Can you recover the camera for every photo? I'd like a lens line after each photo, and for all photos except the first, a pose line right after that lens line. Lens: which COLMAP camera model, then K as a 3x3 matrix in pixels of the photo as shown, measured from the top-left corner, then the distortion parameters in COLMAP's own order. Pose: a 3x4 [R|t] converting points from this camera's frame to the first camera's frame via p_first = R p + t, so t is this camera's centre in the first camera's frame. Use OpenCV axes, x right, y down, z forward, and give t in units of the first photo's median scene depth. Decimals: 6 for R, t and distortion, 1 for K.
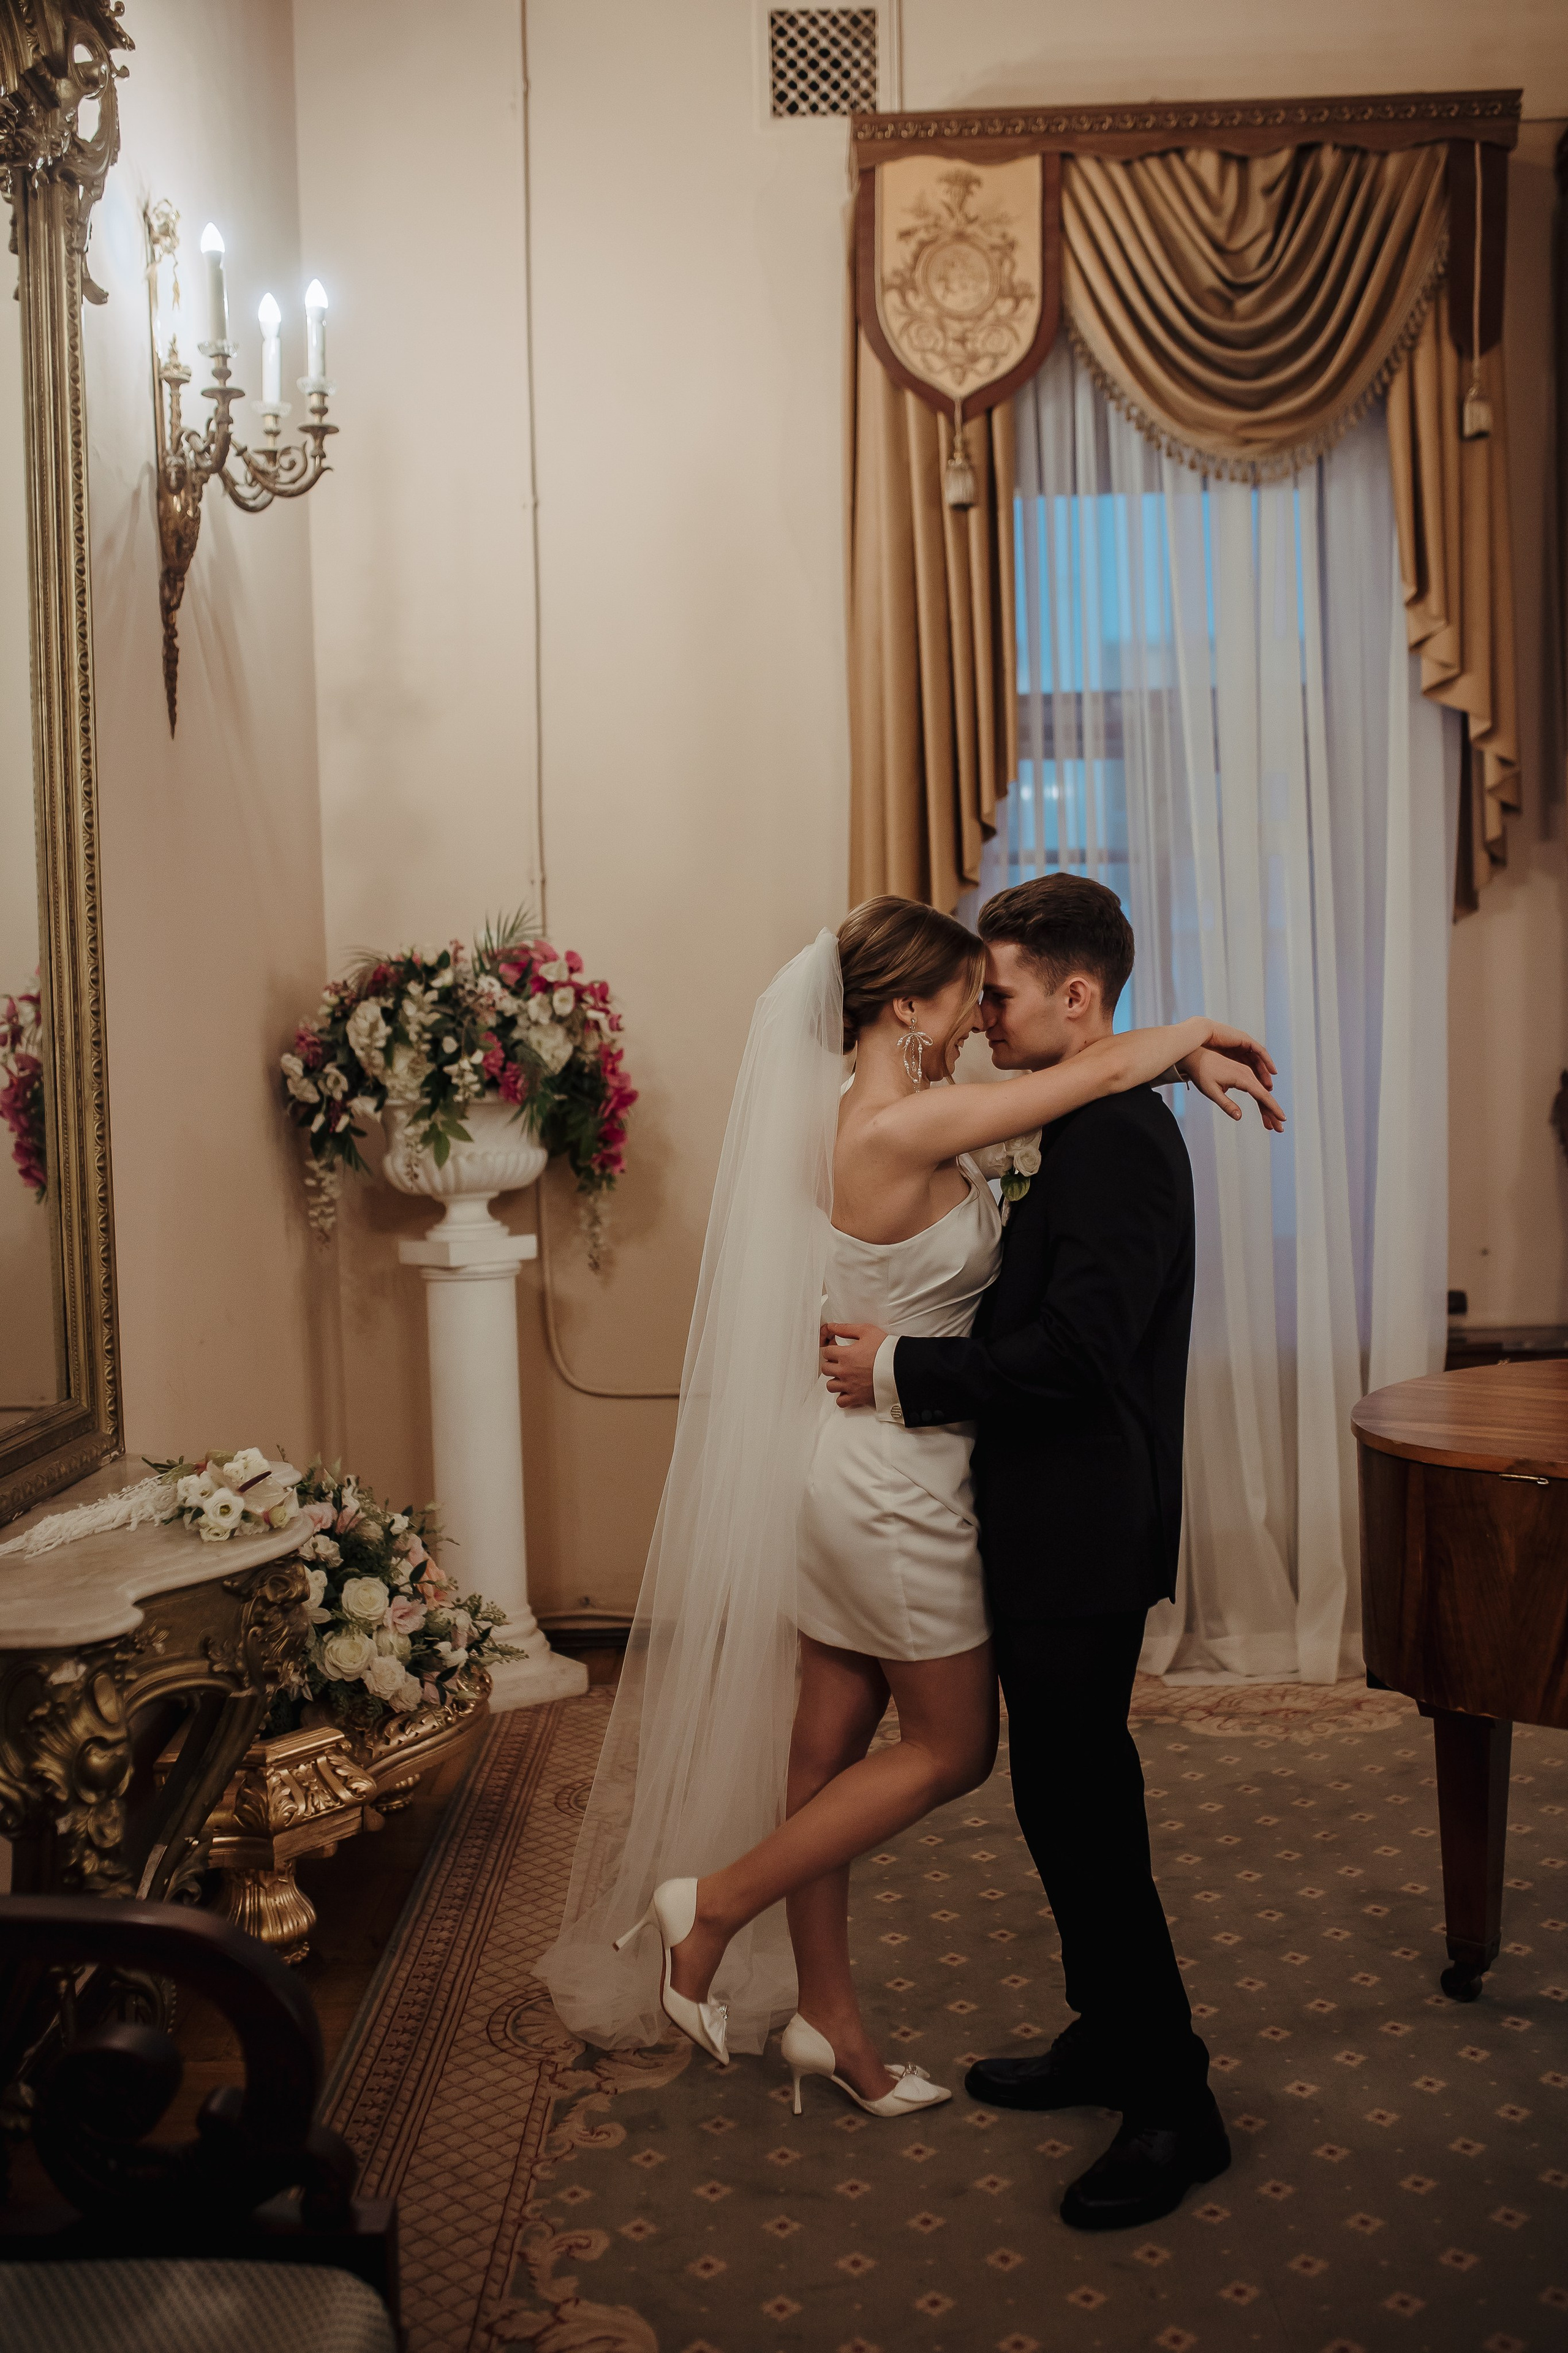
lens RADIAL K [[2250.8, 0, 766.0], [0, 2250.8, 1174.9], [0, 0, 1]] dist [-0.072235, 0.099805]
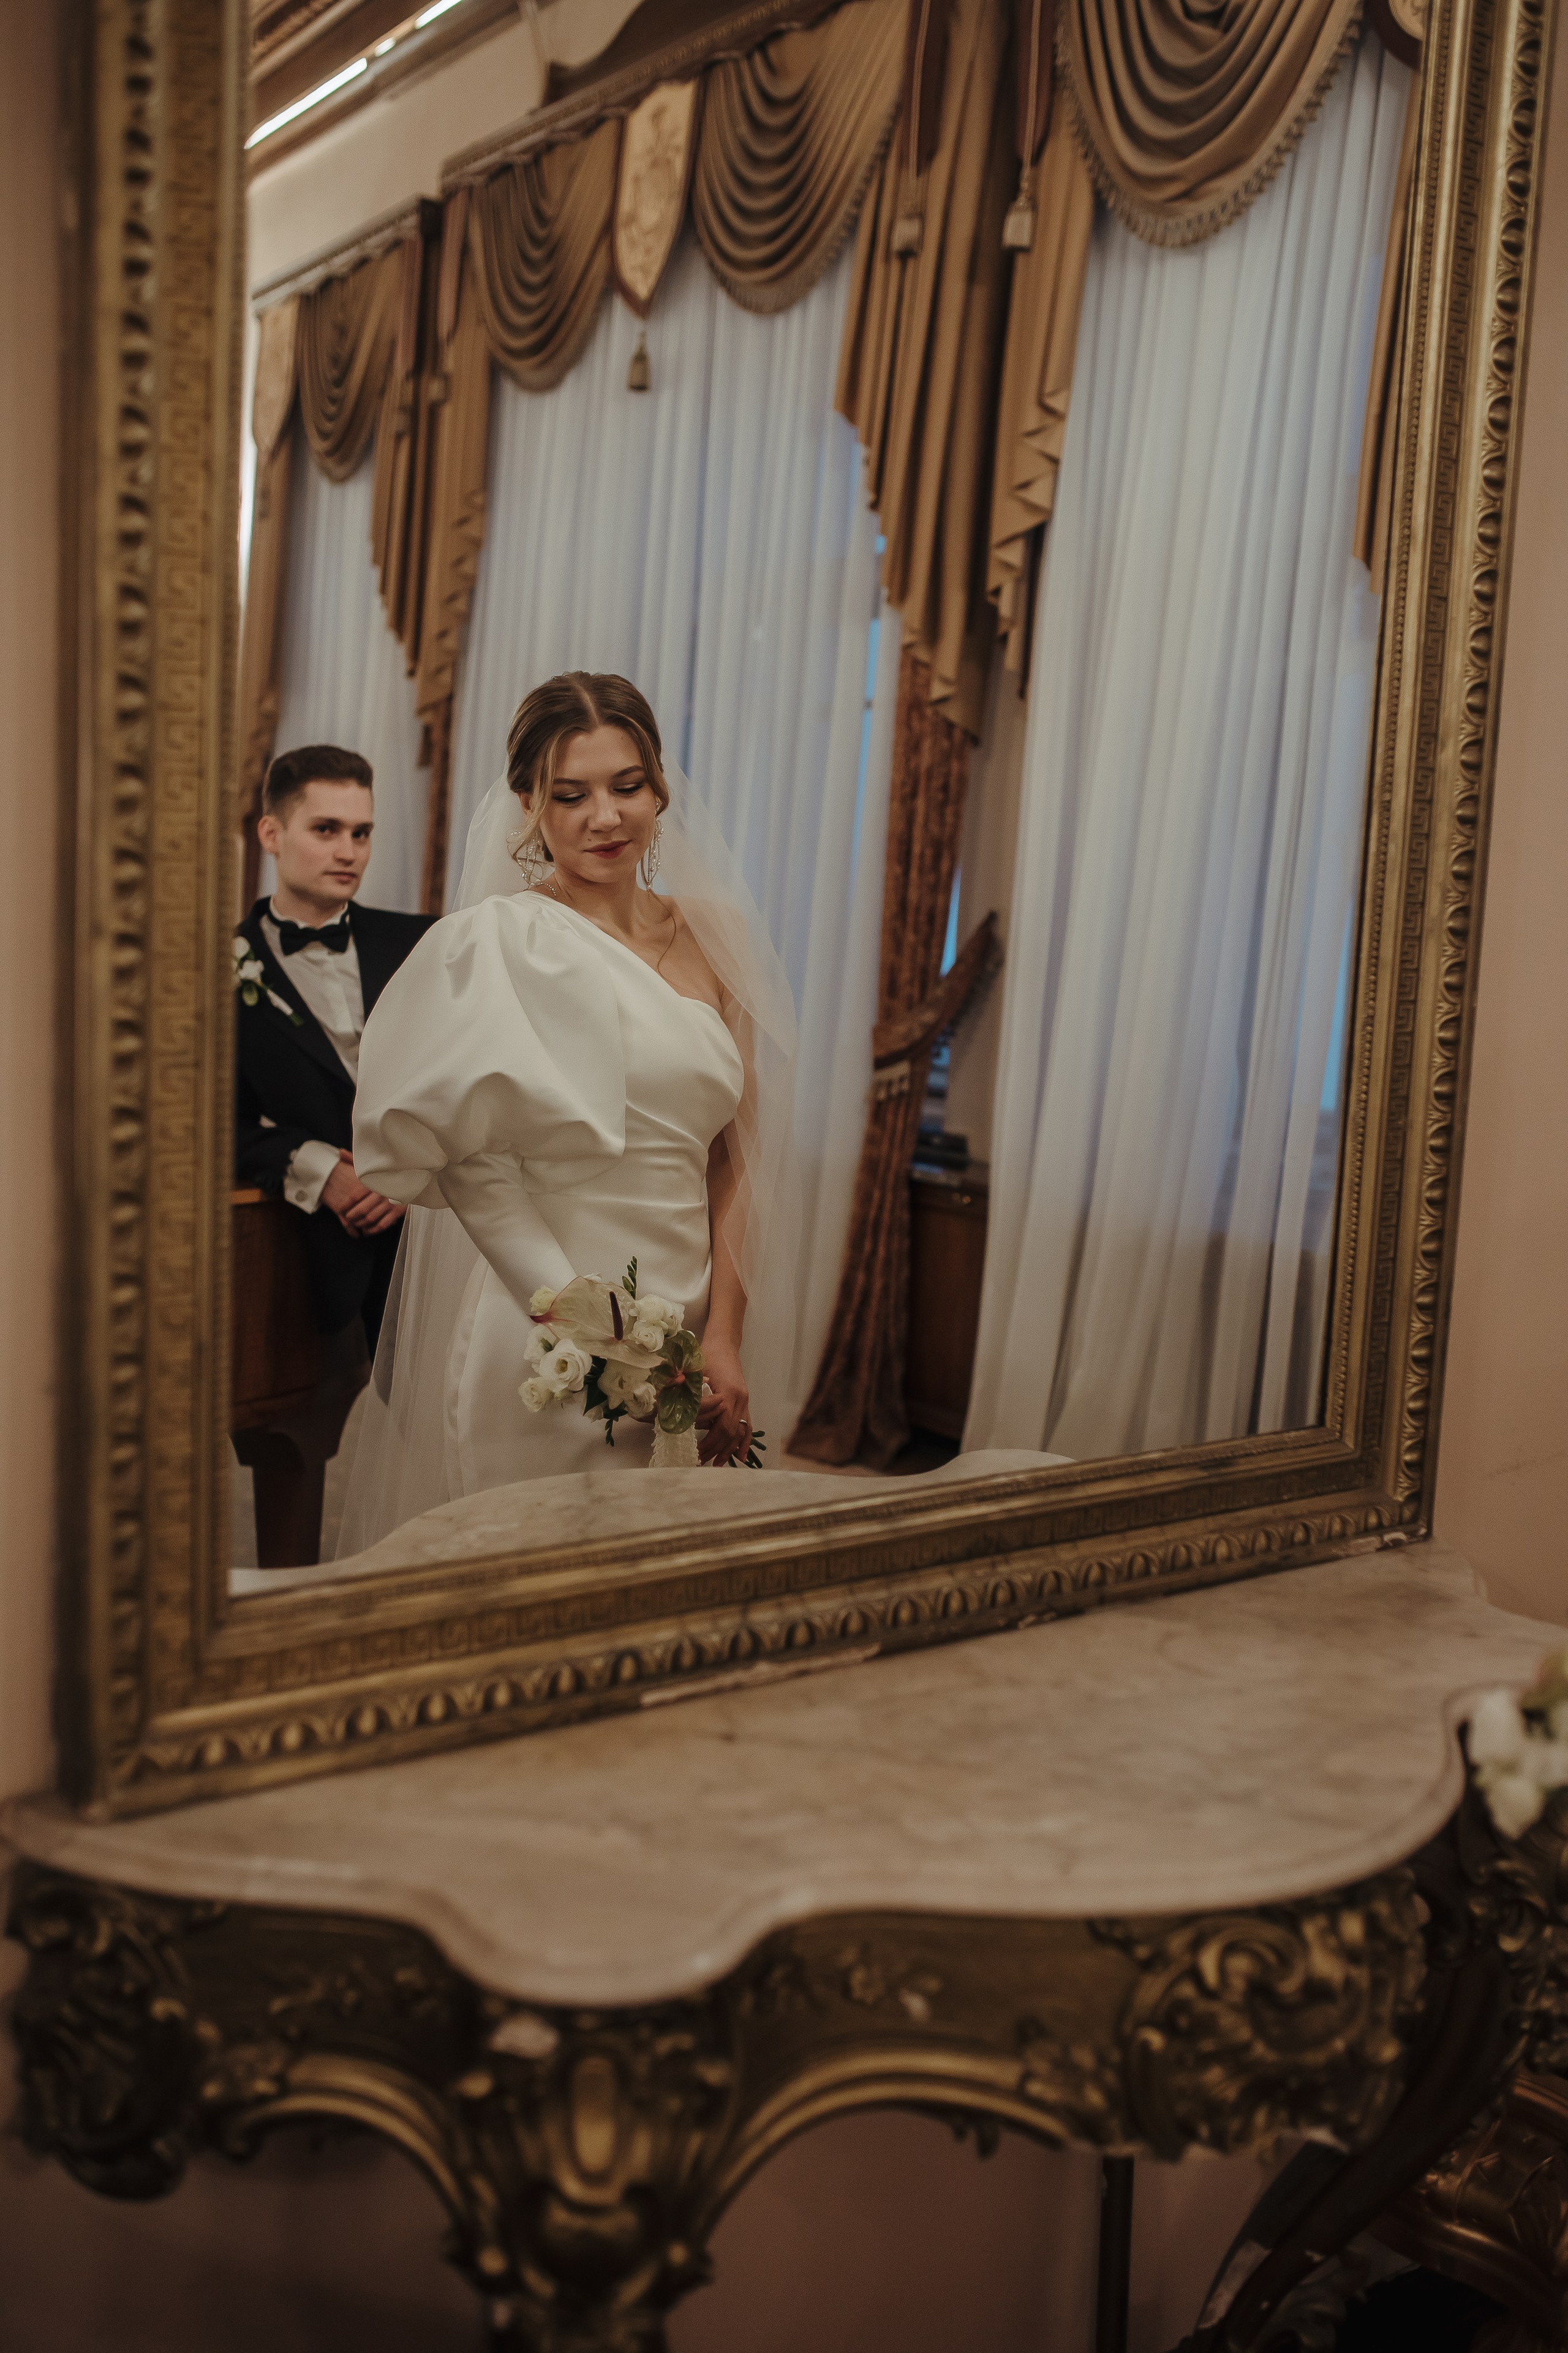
lens RADIAL K [[2259.1, 0, 793.4], [0, 2259.1, 1161.6], [0, 0, 1]] dist [-0.065826, 0.095108]
pose [[0.600790, 0.155577, -0.784122, 0.038154], [-0.108667, 0.987669, 0.112702, -0.013449], [0.791987, 0.017498, 0.610288, 0.364578]]
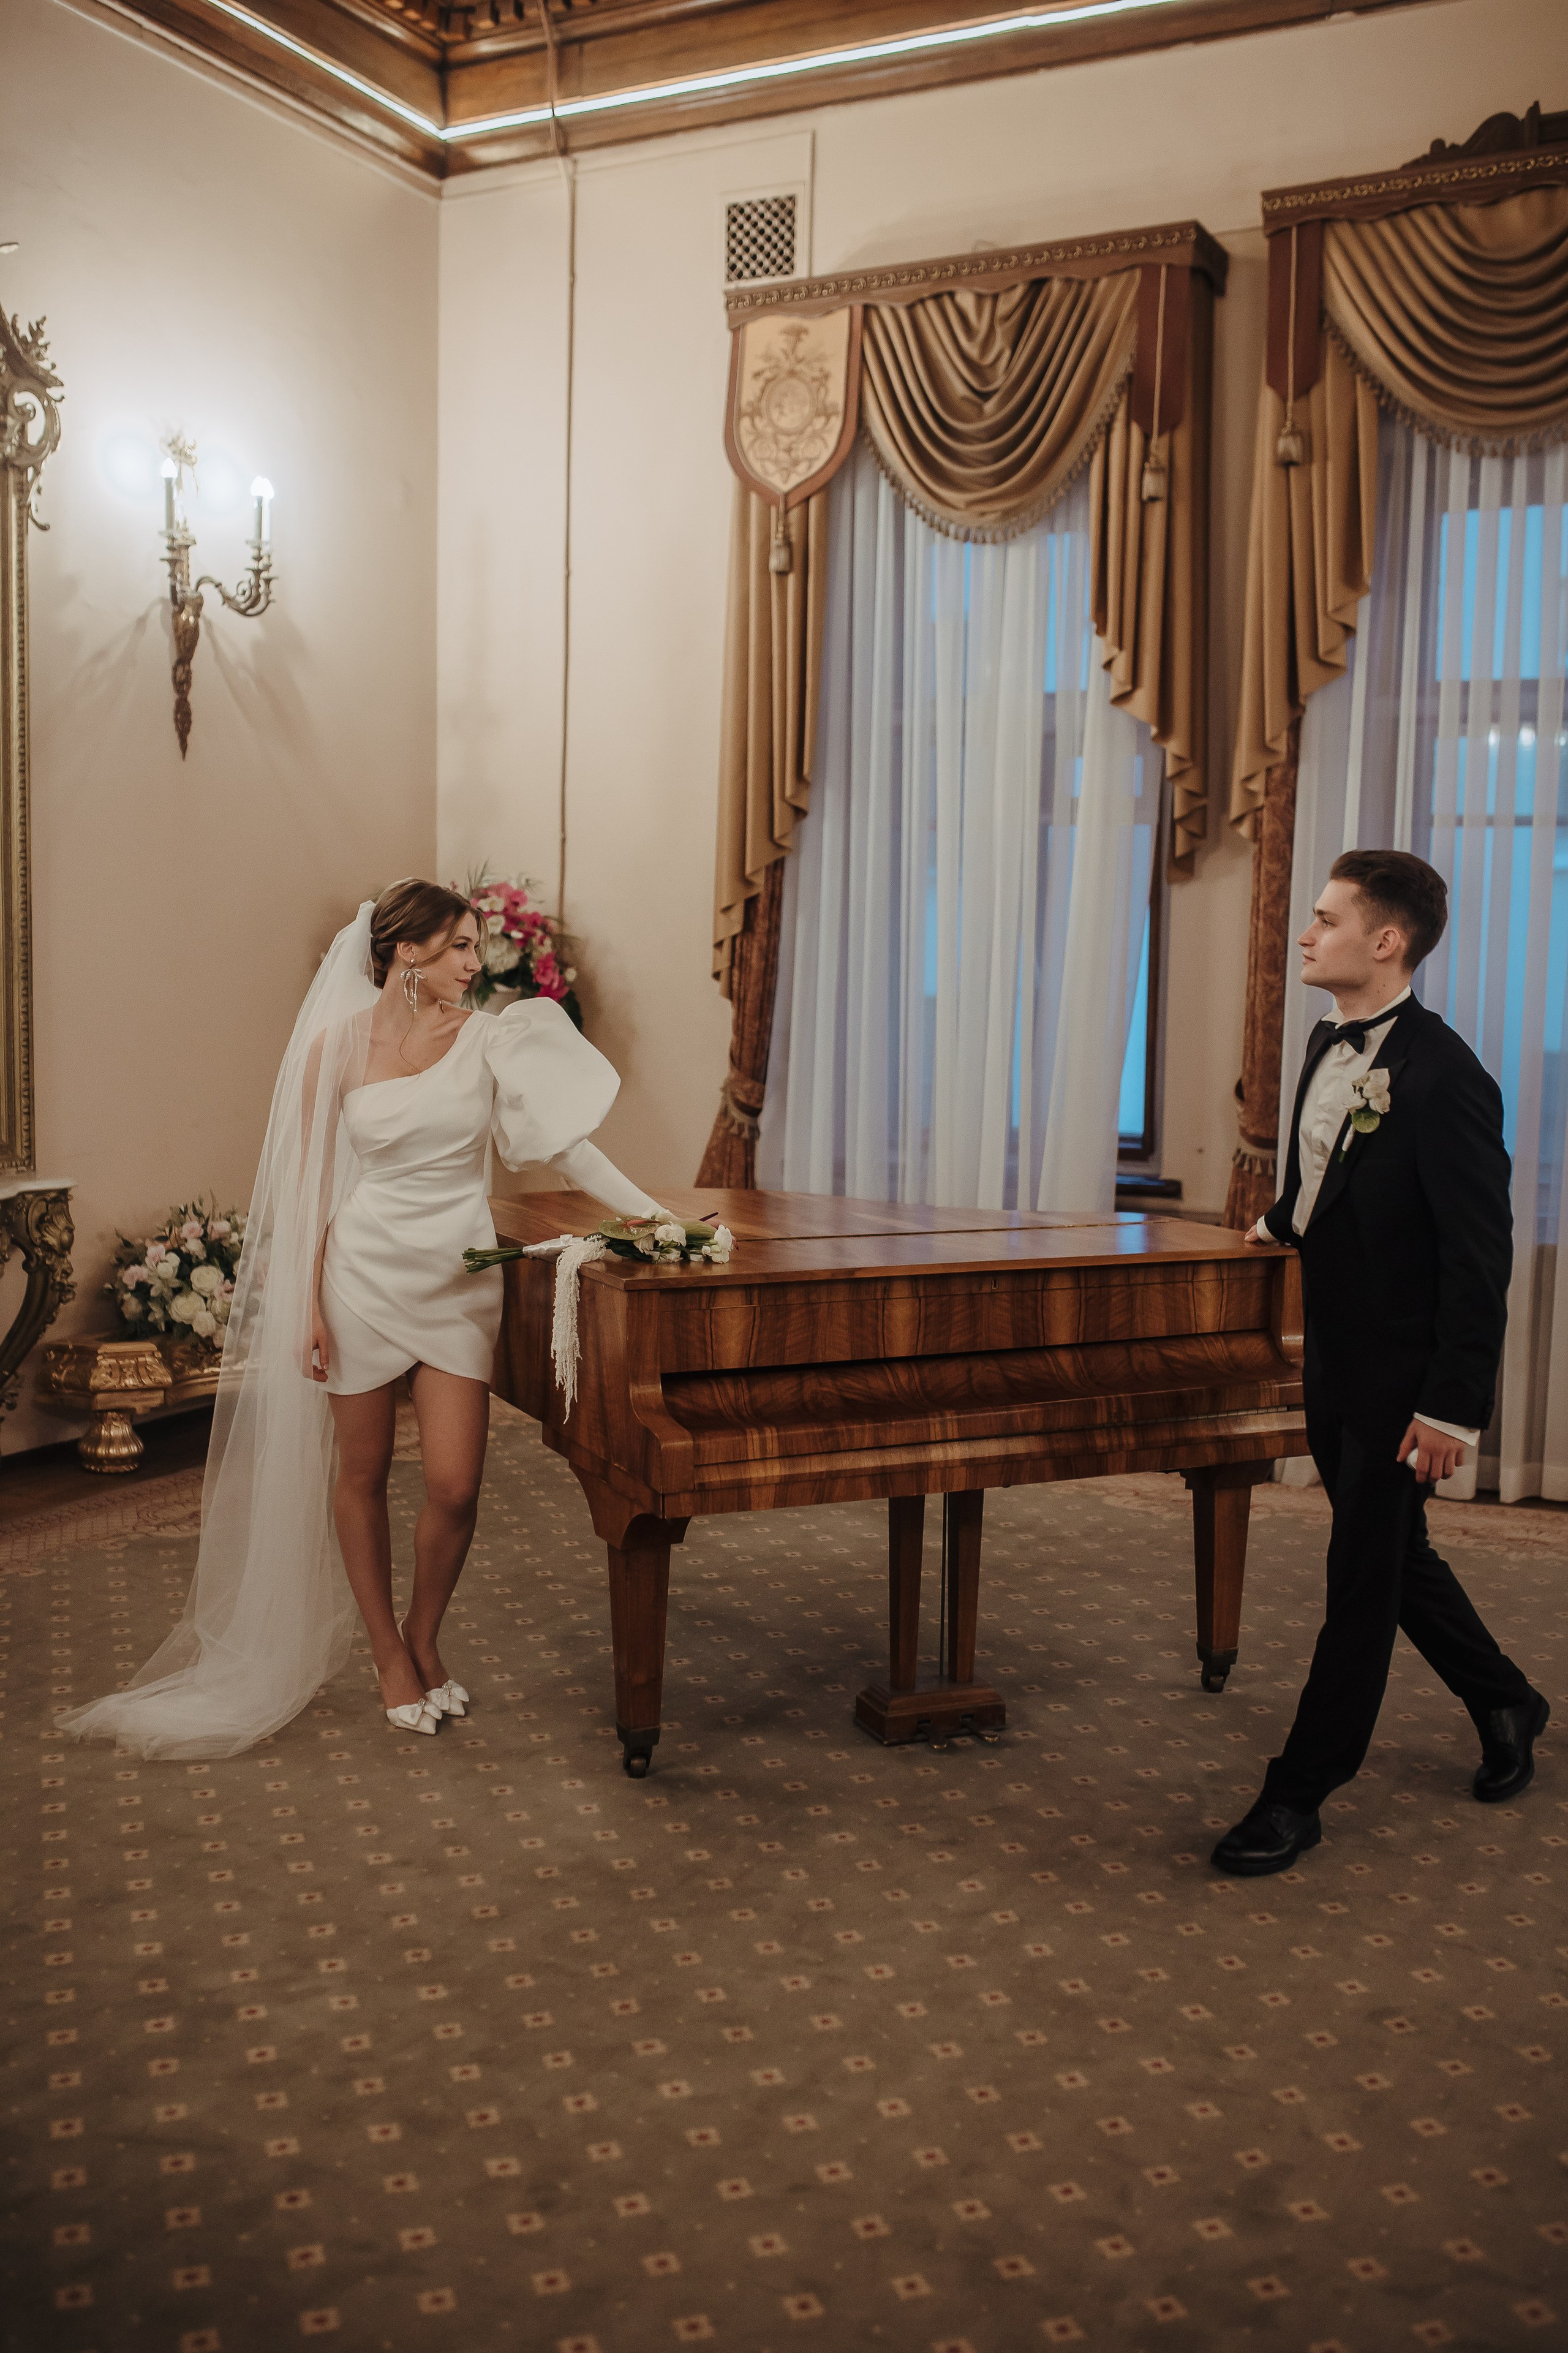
lens RADIAL K [[2243.5, 0, 784.0], [0, 2243.5, 1176.5], [0, 0, 1]] dist [-0.077964, 0.111135]
pose [[0.891479, 0.082782, -0.445435, 0.746918], [-0.063312, 0.996281, 0.058444, -0.010083], [0.448616, -0.023900, 0.893405, -0.237793]]
